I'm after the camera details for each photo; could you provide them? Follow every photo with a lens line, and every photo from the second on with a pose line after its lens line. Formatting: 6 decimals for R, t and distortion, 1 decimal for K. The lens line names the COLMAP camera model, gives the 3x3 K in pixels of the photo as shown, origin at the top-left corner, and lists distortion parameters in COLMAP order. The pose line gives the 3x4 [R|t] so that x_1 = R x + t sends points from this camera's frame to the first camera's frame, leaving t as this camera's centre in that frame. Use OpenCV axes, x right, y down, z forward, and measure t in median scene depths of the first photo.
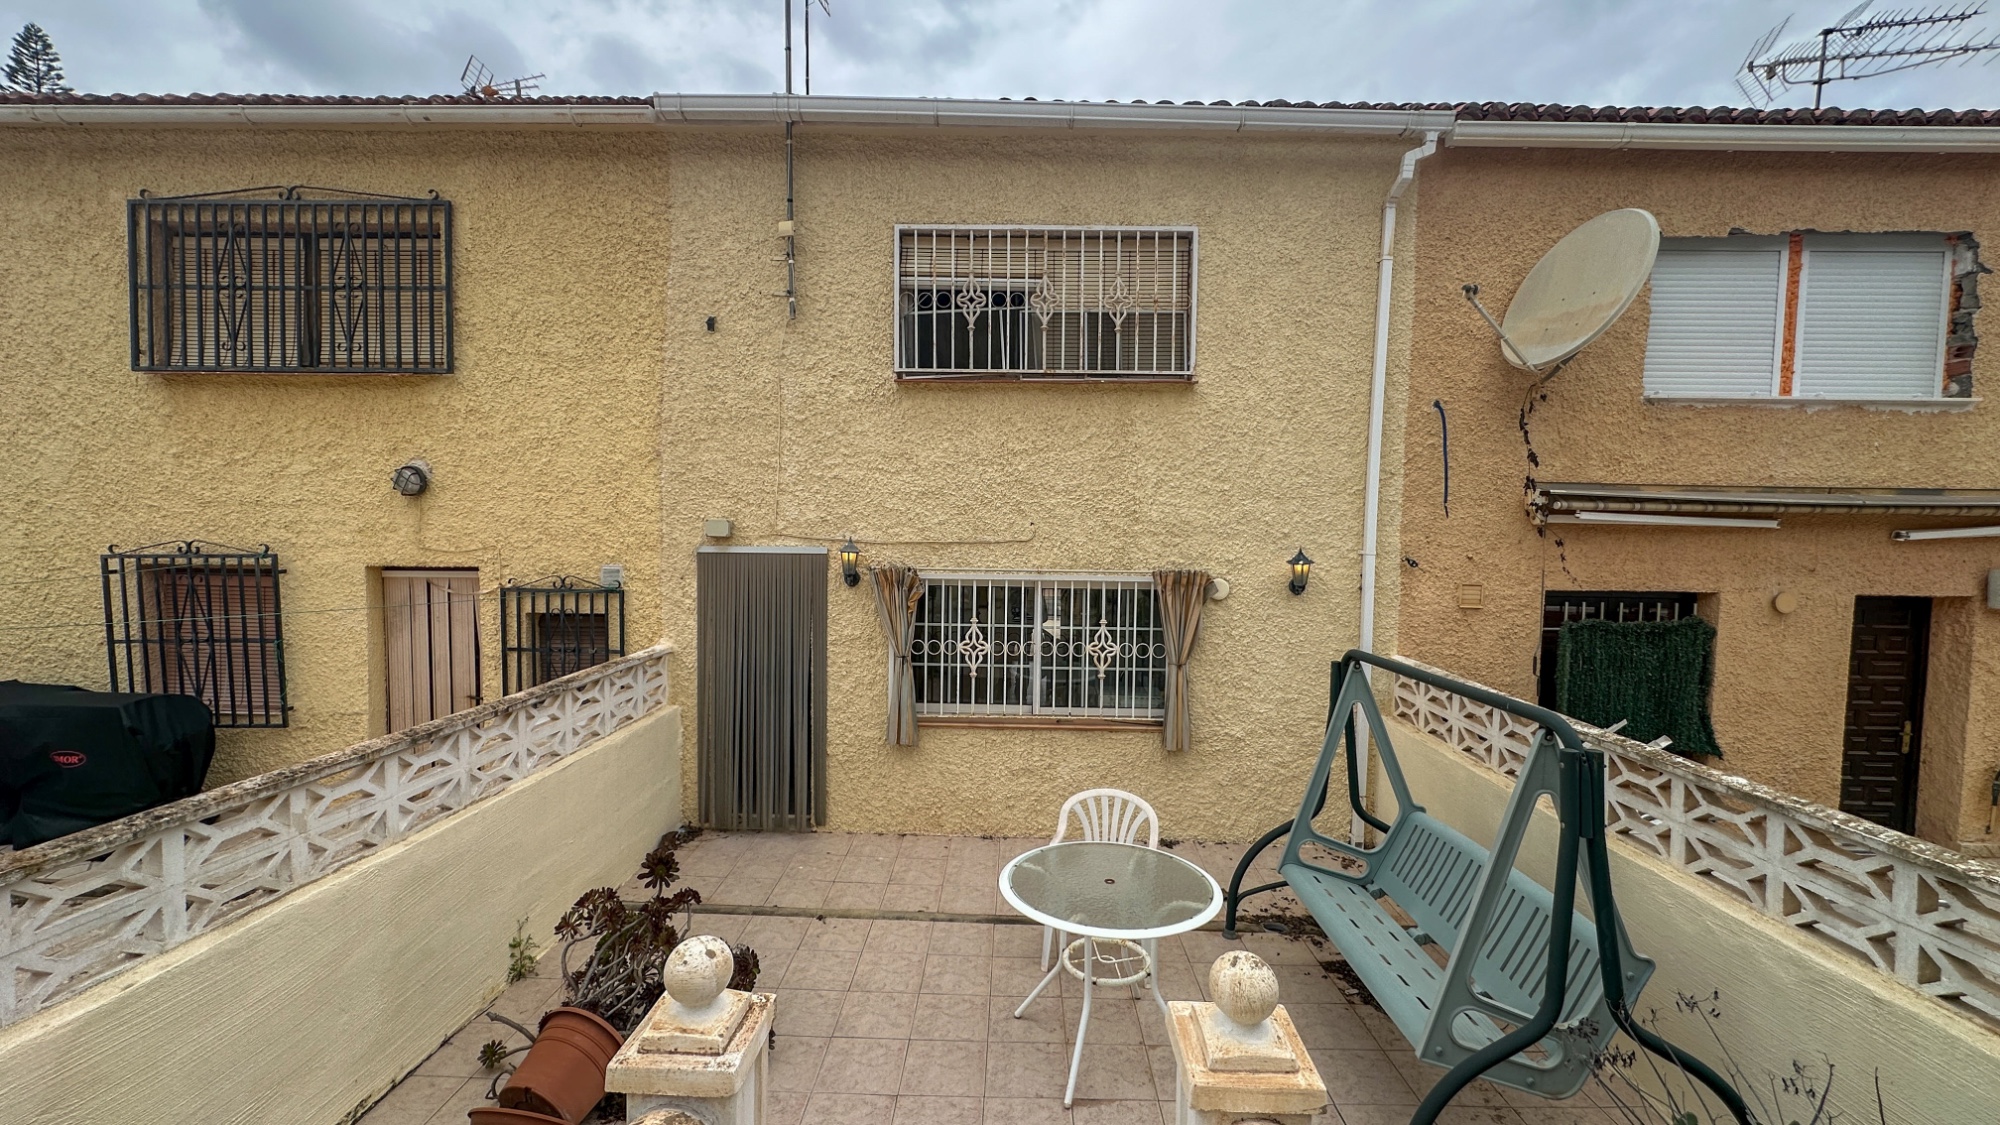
lens RADIAL K [[794.1, 0, 999.7], [0, 794.1, 558.9], [0, 0, 1]] dist [-0.001335, 0.000479]
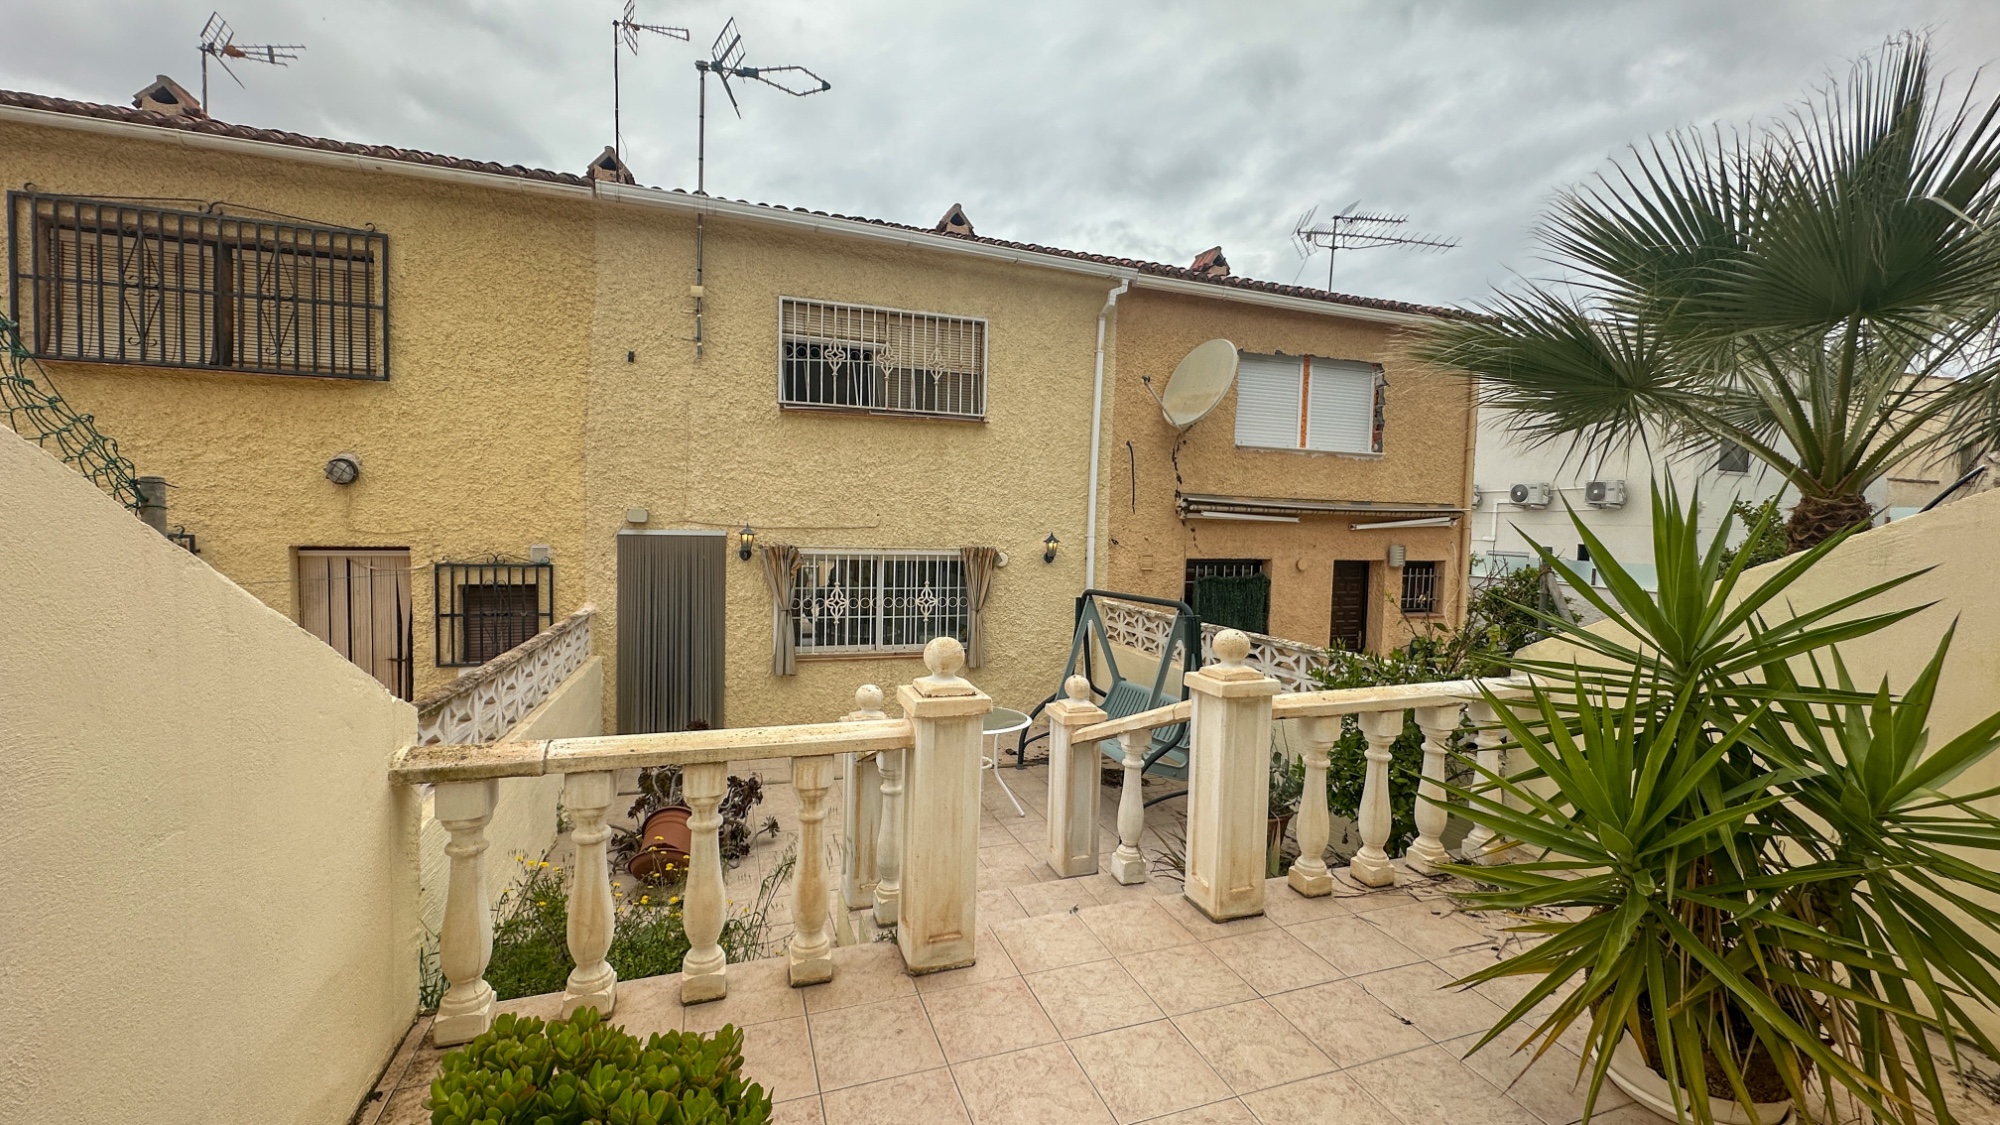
lens RADIAL K [[794.1, 0, 998.3], [0, 794.1, 559.0], [0, 0, 1]] dist [-0.001335, 0.000479]
pose [[0.937265, -0.007909, 0.348529, -0.257533], [0.006411, 0.999965, 0.005449, 0.028765], [-0.348559, -0.002872, 0.937282, -0.415881]]
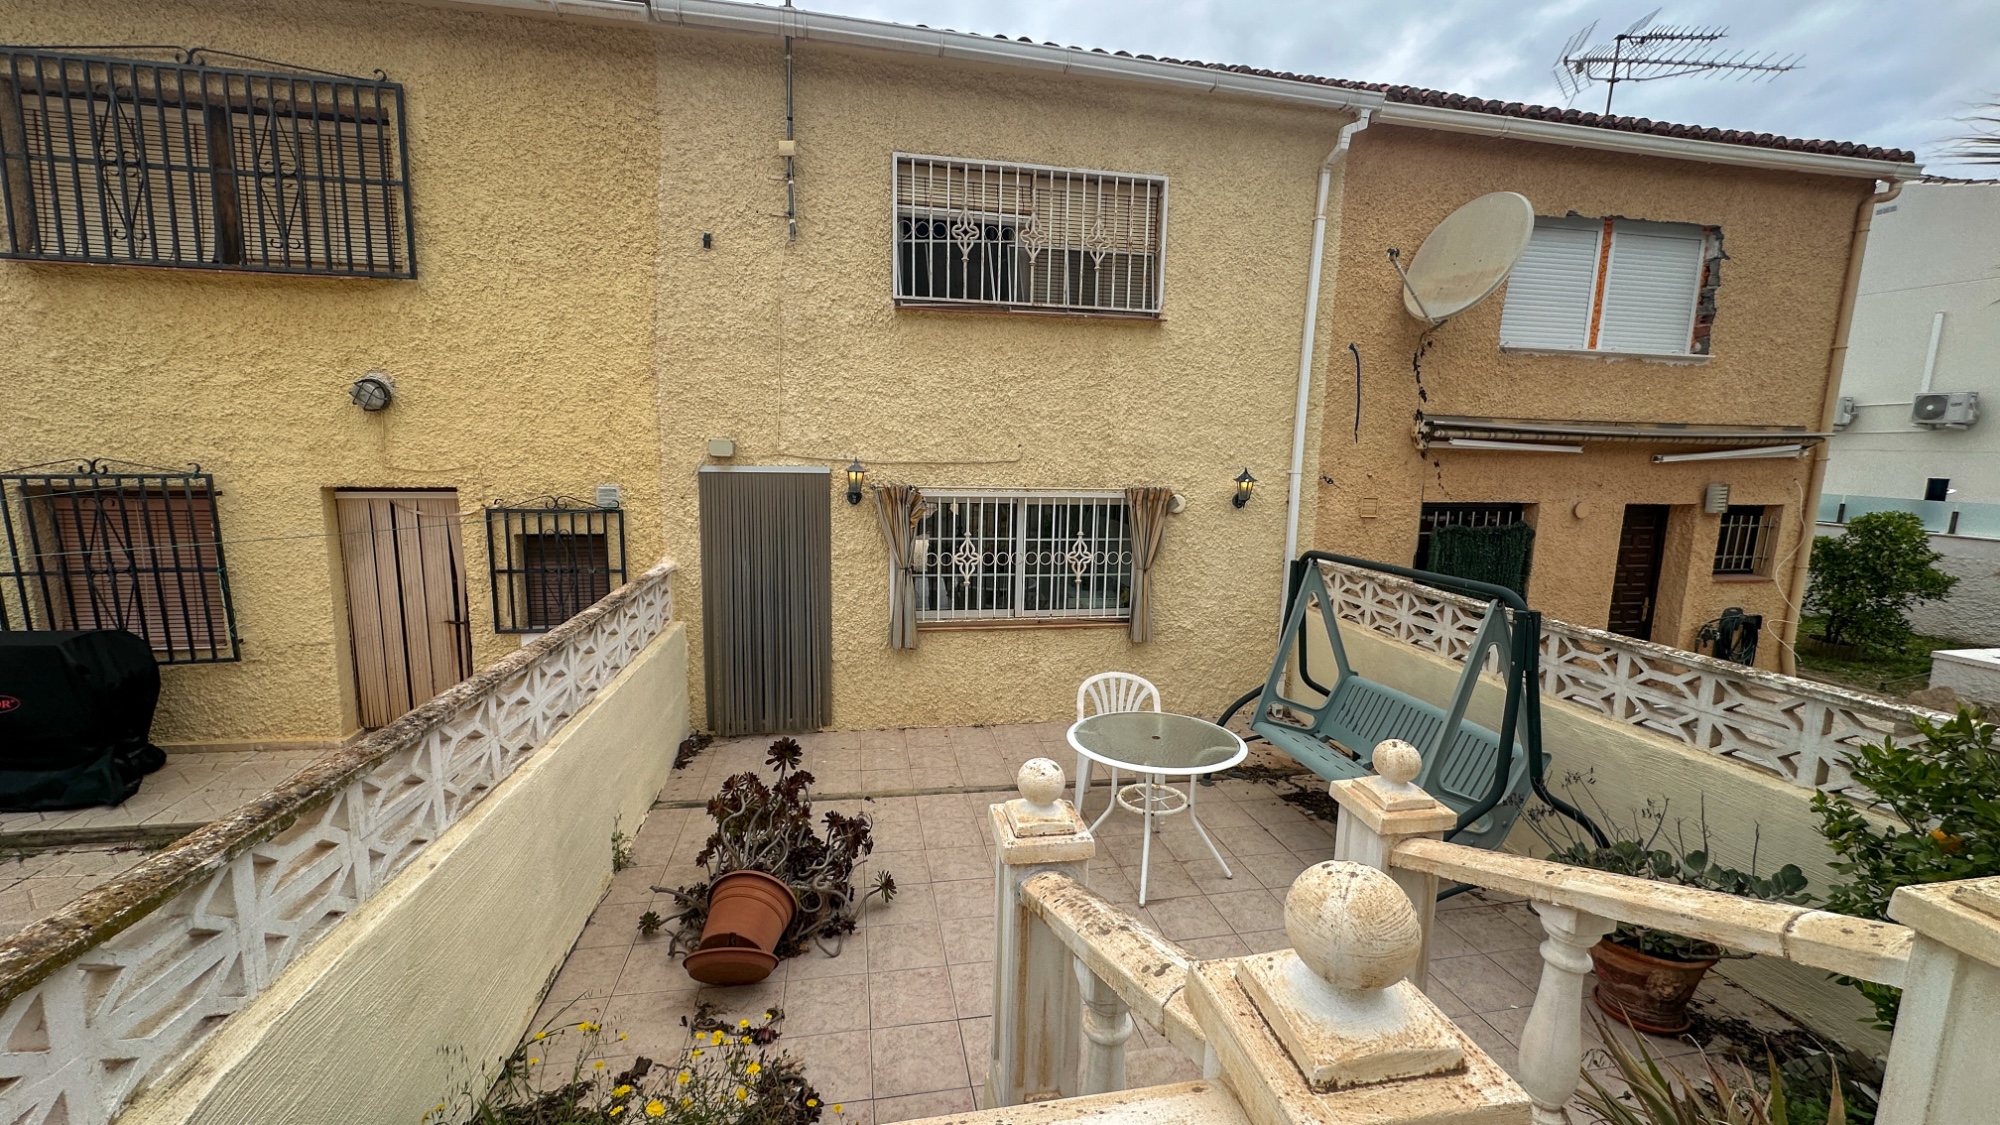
lens RADIAL K [[794.1, 0, 999.7], [0, 794.1, 558.9], [0, 0, 1]] dist [-0.001335, 0.000479]
pose [[0.978157, -0.023213, 0.206567, -0.220508], [0.002248, 0.994868, 0.101152, 0.000437], [-0.207855, -0.098478, 0.973190, -0.082935]]
